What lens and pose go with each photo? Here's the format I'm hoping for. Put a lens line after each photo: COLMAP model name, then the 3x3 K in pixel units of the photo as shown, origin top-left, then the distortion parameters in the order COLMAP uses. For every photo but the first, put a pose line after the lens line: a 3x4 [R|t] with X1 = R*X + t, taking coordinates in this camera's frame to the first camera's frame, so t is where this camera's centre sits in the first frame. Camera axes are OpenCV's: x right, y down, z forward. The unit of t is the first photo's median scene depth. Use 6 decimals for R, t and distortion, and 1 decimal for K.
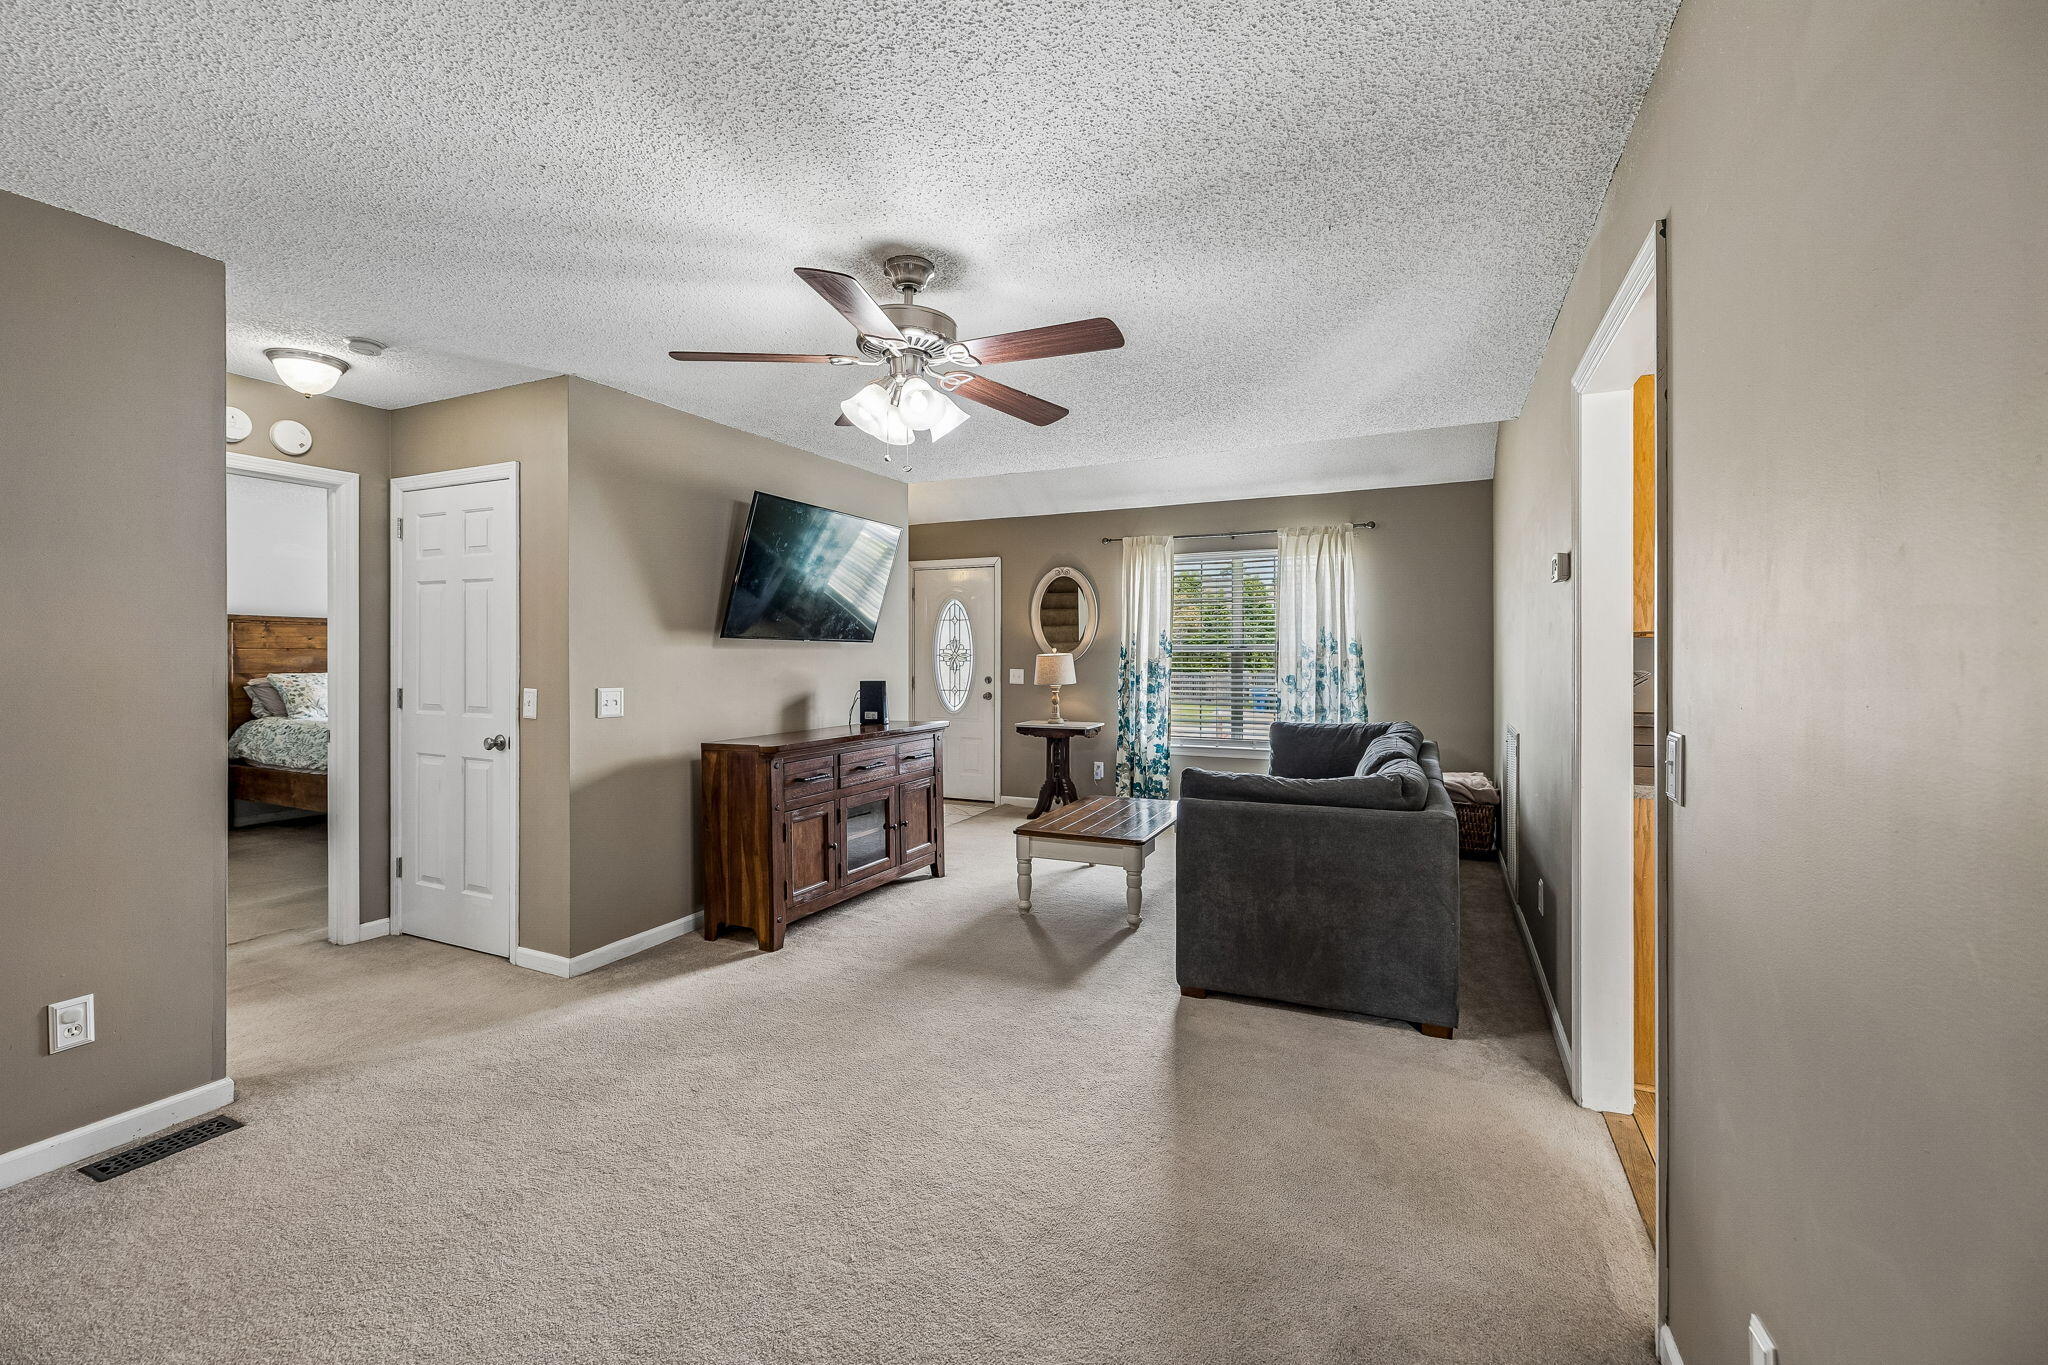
lens RADIAL K [[869.1, 0, 1023.0], [0, 869.1, 661.6], [0, 0, 1]] dist [0.003252, -0.000129]
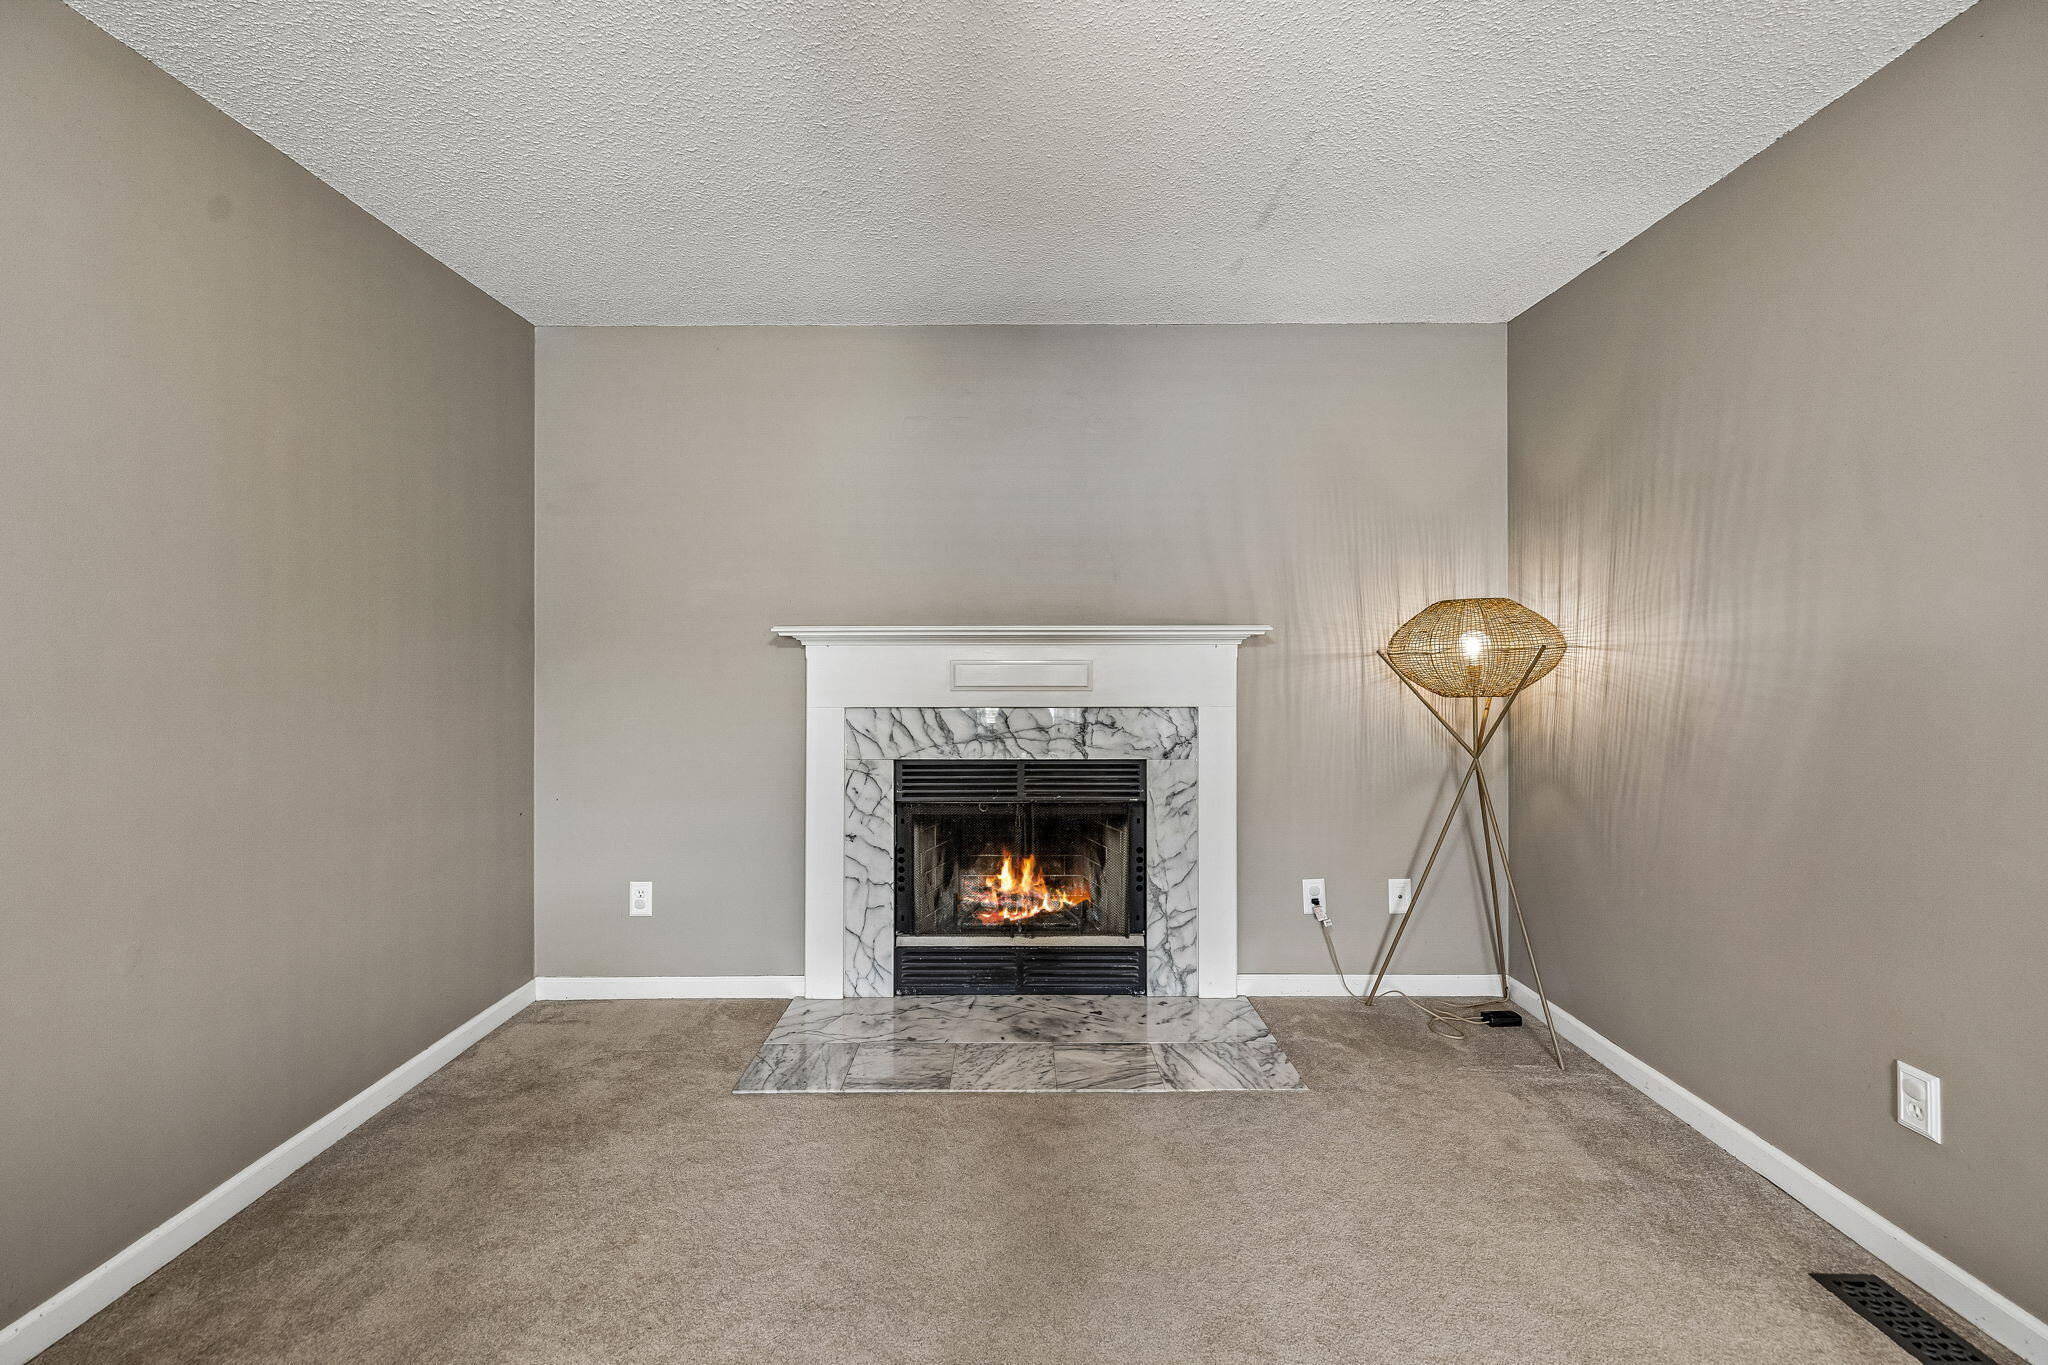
lens RADIAL K [[869.1, 0, 1026.6], [0, 869.1, 649.4], [0, 0, 1]] dist [0.003252, -0.000129]
pose [[-0.898734, -0.005443, -0.438460, -0.015511], [-0.001950, 0.999963, -0.008417, 0.008718], [0.438490, -0.006709, -0.898711, 0.492137]]
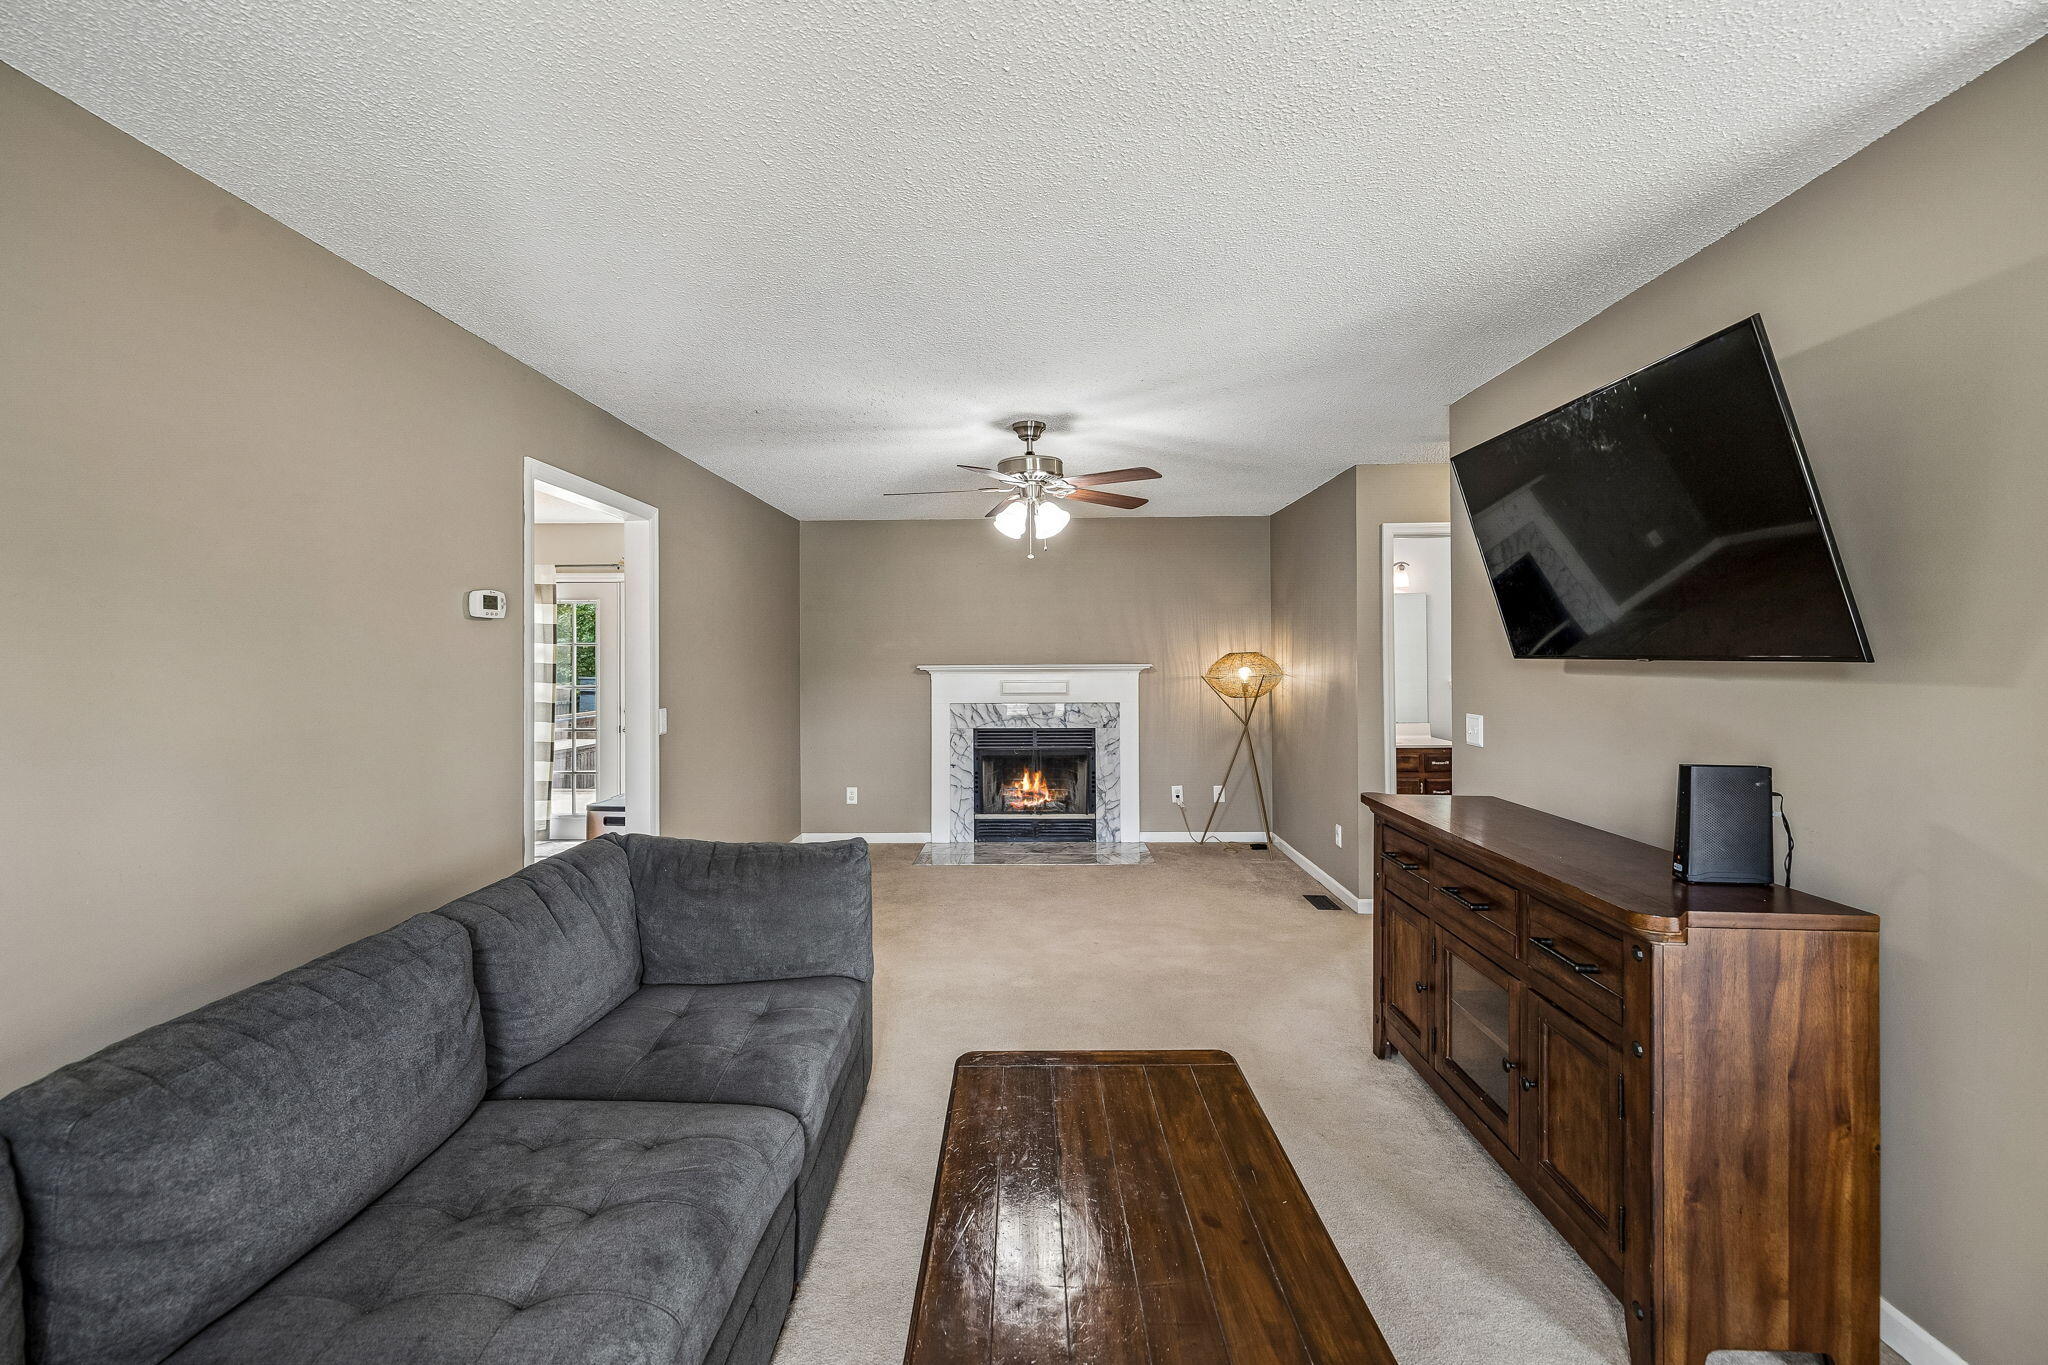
lens RADIAL K [[869.1, 0, 1025.2], [0, 869.1, 663.5], [0, 0, 1]] dist [0.003252, -0.000129]
pose [[-0.910286, 0.008217, -0.413899, 0.210897], [0.003206, 0.999913, 0.012801, -0.023199], [0.413968, 0.010325, -0.910233, 0.988767]]
